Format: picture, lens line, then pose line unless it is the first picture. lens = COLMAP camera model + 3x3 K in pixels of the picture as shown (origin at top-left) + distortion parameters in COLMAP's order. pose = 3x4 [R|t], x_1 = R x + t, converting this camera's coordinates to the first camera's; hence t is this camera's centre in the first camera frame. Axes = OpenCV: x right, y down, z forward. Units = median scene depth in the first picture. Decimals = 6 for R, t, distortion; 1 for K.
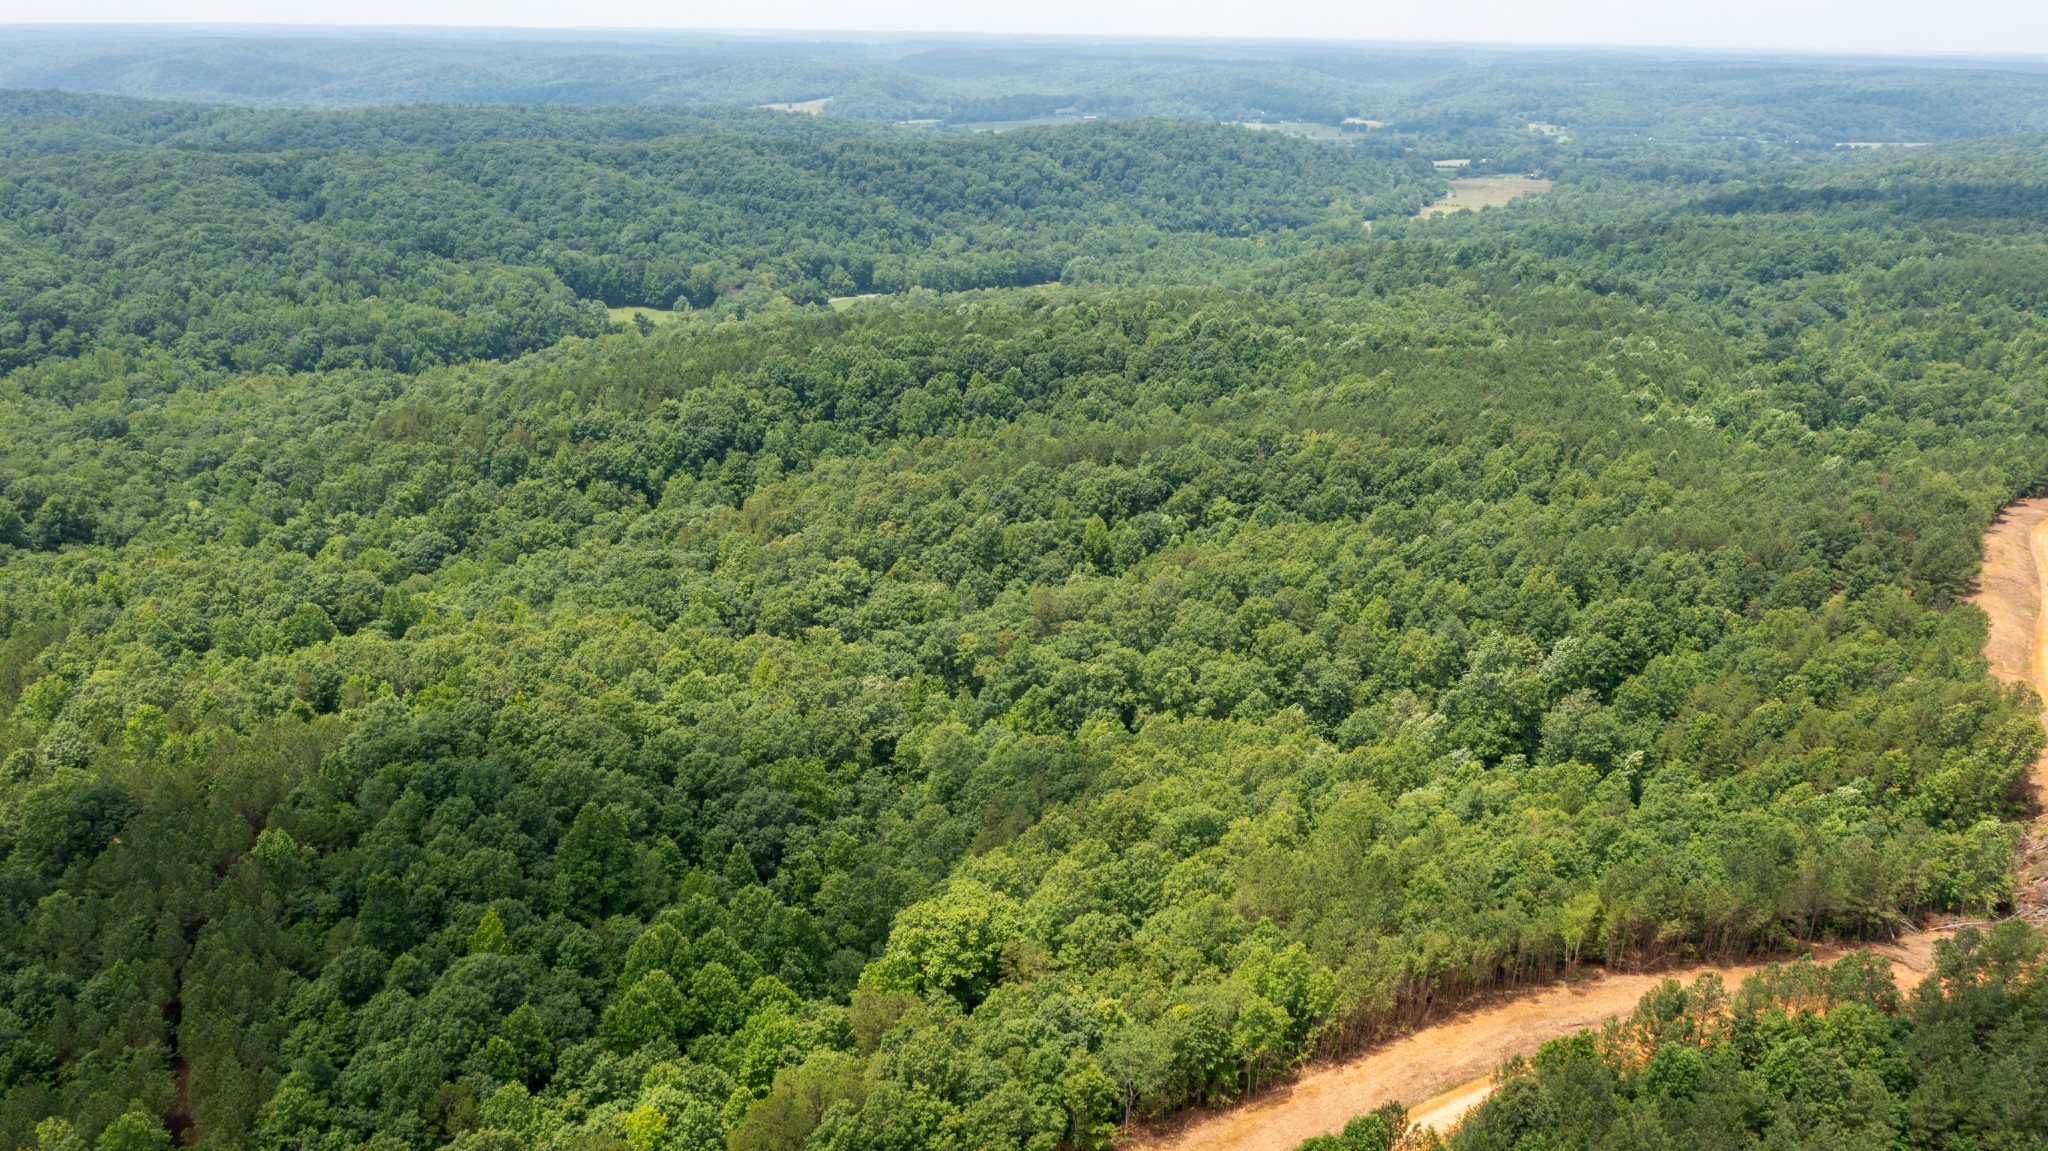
lens RADIAL K [[1634.3, 0, 1019.2], [0, 1634.3, 574.7], [0, 0, 1]] dist [-0.011917, 0.011689]
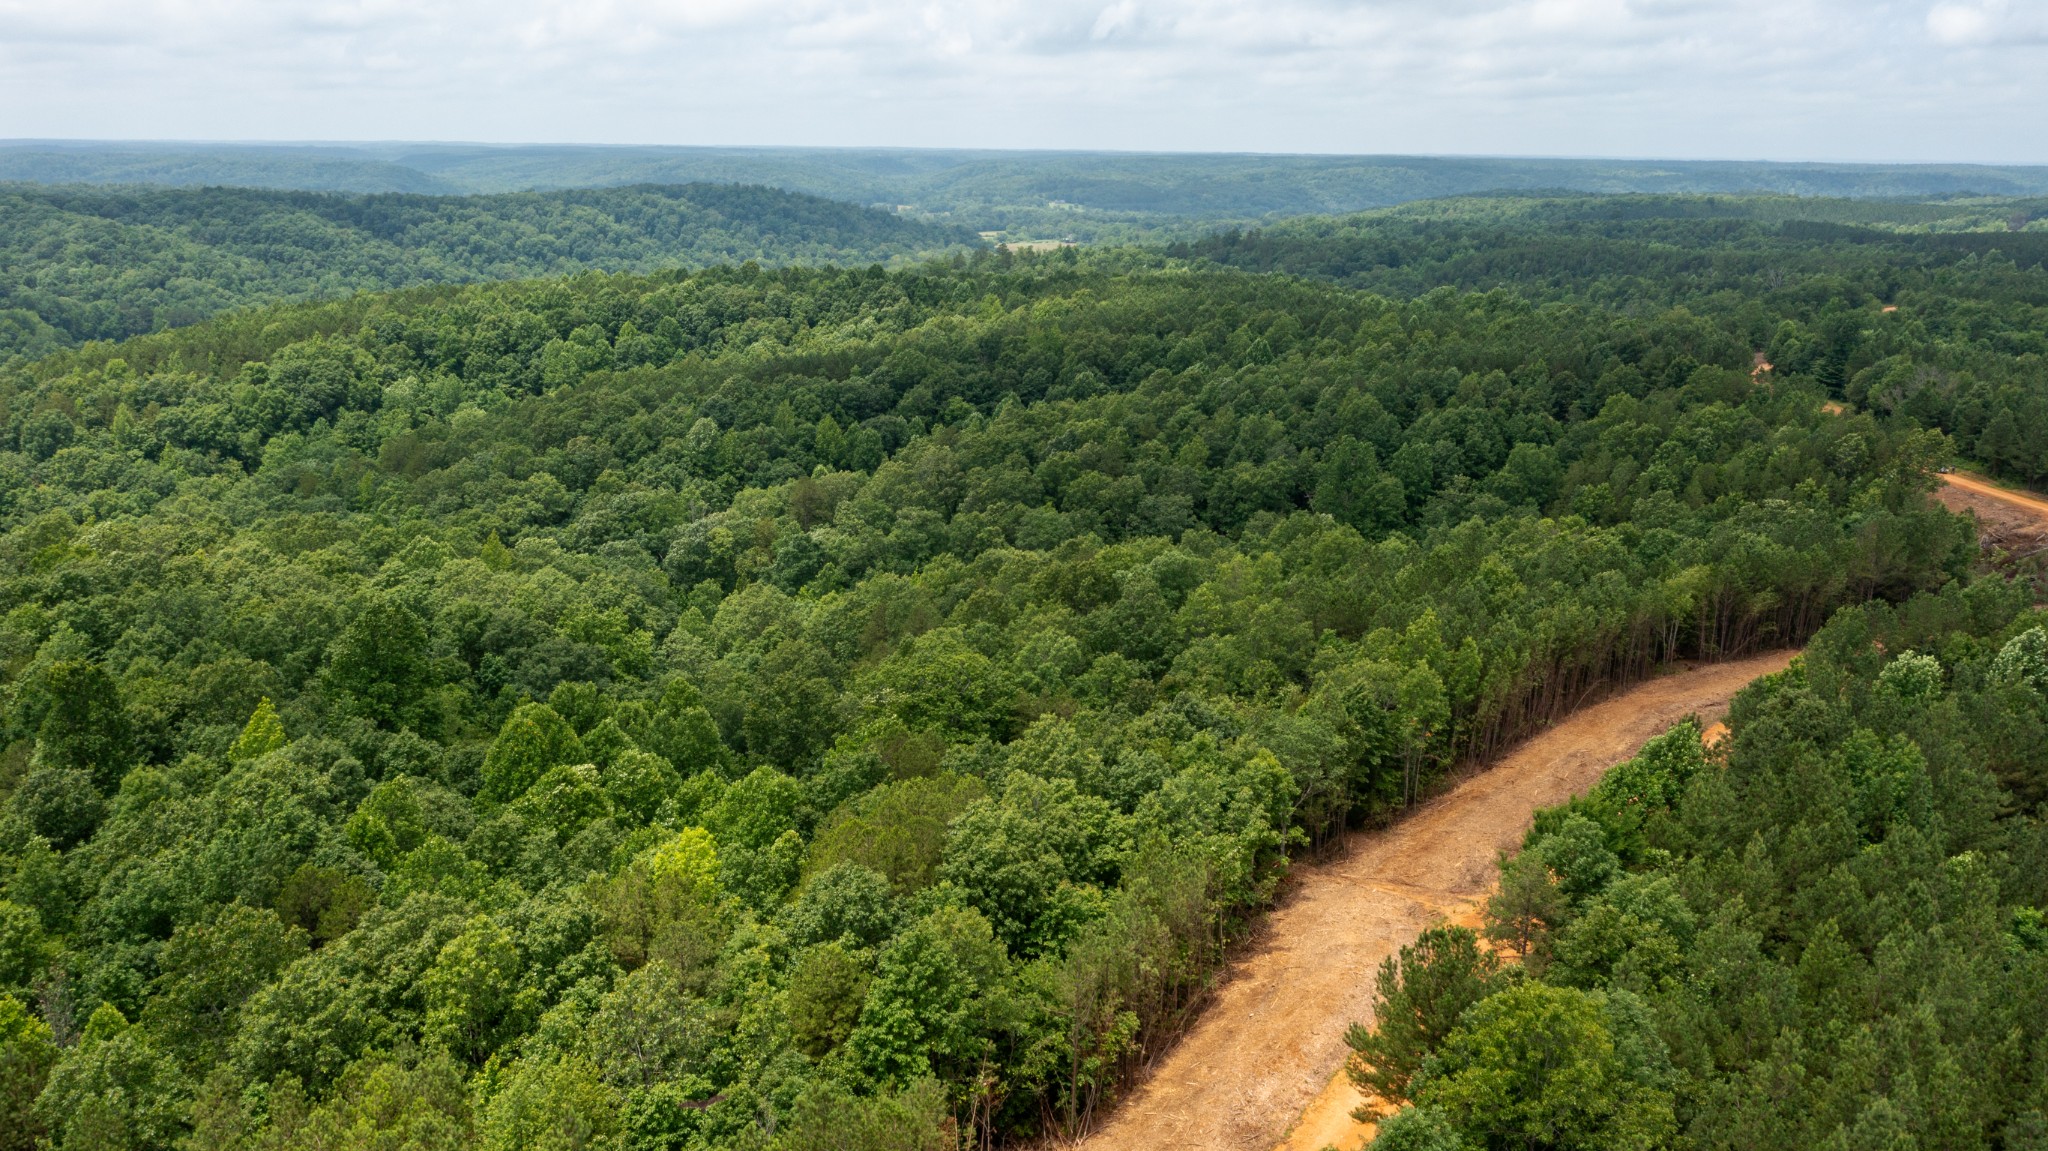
lens RADIAL K [[1634.3, 0, 1029.9], [0, 1634.3, 576.1], [0, 0, 1]] dist [-0.011917, 0.011689]
pose [[0.956915, -0.076799, 0.280026, -0.080949], [0.093928, 0.994409, -0.048250, 0.081720], [-0.274755, 0.072474, 0.958779, 0.110833]]
